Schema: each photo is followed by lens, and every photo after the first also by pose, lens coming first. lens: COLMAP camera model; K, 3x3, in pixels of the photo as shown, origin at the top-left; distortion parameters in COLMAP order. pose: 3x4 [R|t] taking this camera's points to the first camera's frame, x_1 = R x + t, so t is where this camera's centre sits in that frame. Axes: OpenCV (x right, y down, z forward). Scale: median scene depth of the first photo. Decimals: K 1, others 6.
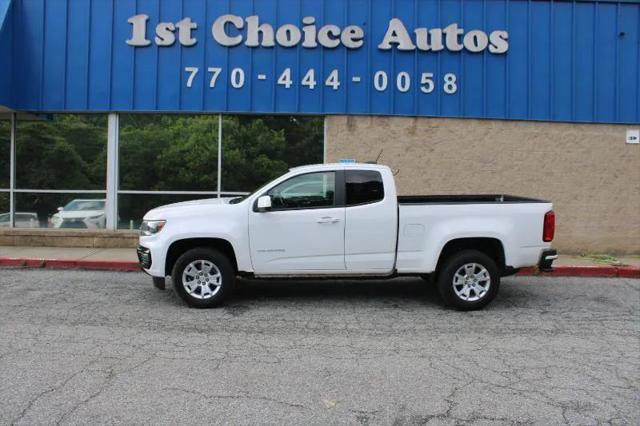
lens RADIAL K [[525.9, 0, 312.2], [0, 525.9, 212.3], [0, 0, 1]] dist [-0.166058, 0.145623]
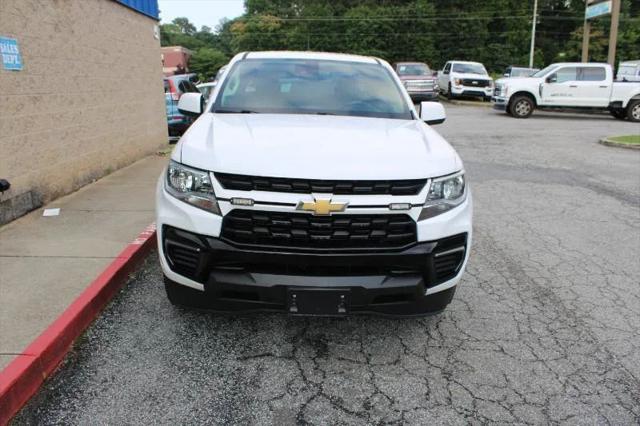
lens RADIAL K [[525.9, 0, 312.2], [0, 525.9, 212.3], [0, 0, 1]] dist [-0.166058, 0.145623]
pose [[-0.012654, -0.254419, 0.967011, -0.468789], [0.052640, 0.965578, 0.254731, -0.044150], [-0.998533, 0.054127, 0.001174, 0.706558]]
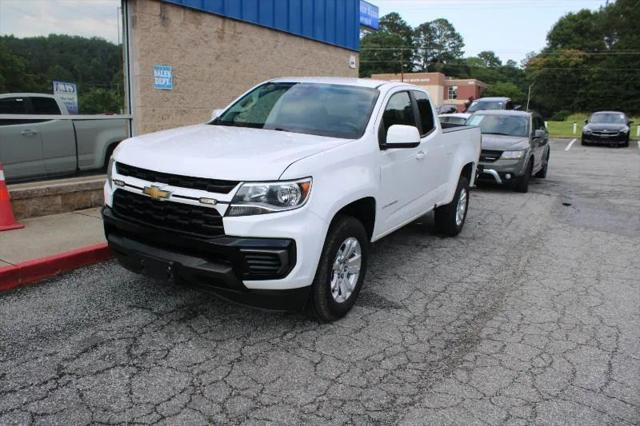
lens RADIAL K [[525.9, 0, 312.2], [0, 525.9, 212.3], [0, 0, 1]] dist [-0.166058, 0.145623]
pose [[0.520925, -0.159866, 0.838499, -0.444638], [0.017189, 0.984071, 0.176942, -0.025438], [-0.853429, -0.077760, 0.515375, 0.453756]]
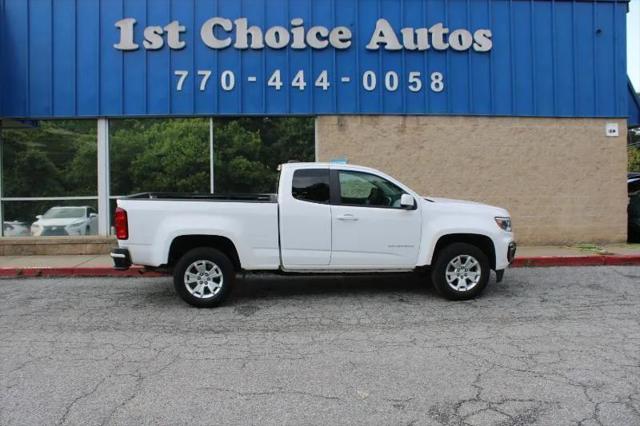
lens RADIAL K [[525.9, 0, 312.2], [0, 525.9, 212.3], [0, 0, 1]] dist [-0.166058, 0.145623]
pose [[0.998236, -0.030683, 0.050824, -0.039621], [0.030746, 0.999527, -0.000467, 0.001524], [-0.050786, 0.002029, 0.998708, -0.009311]]
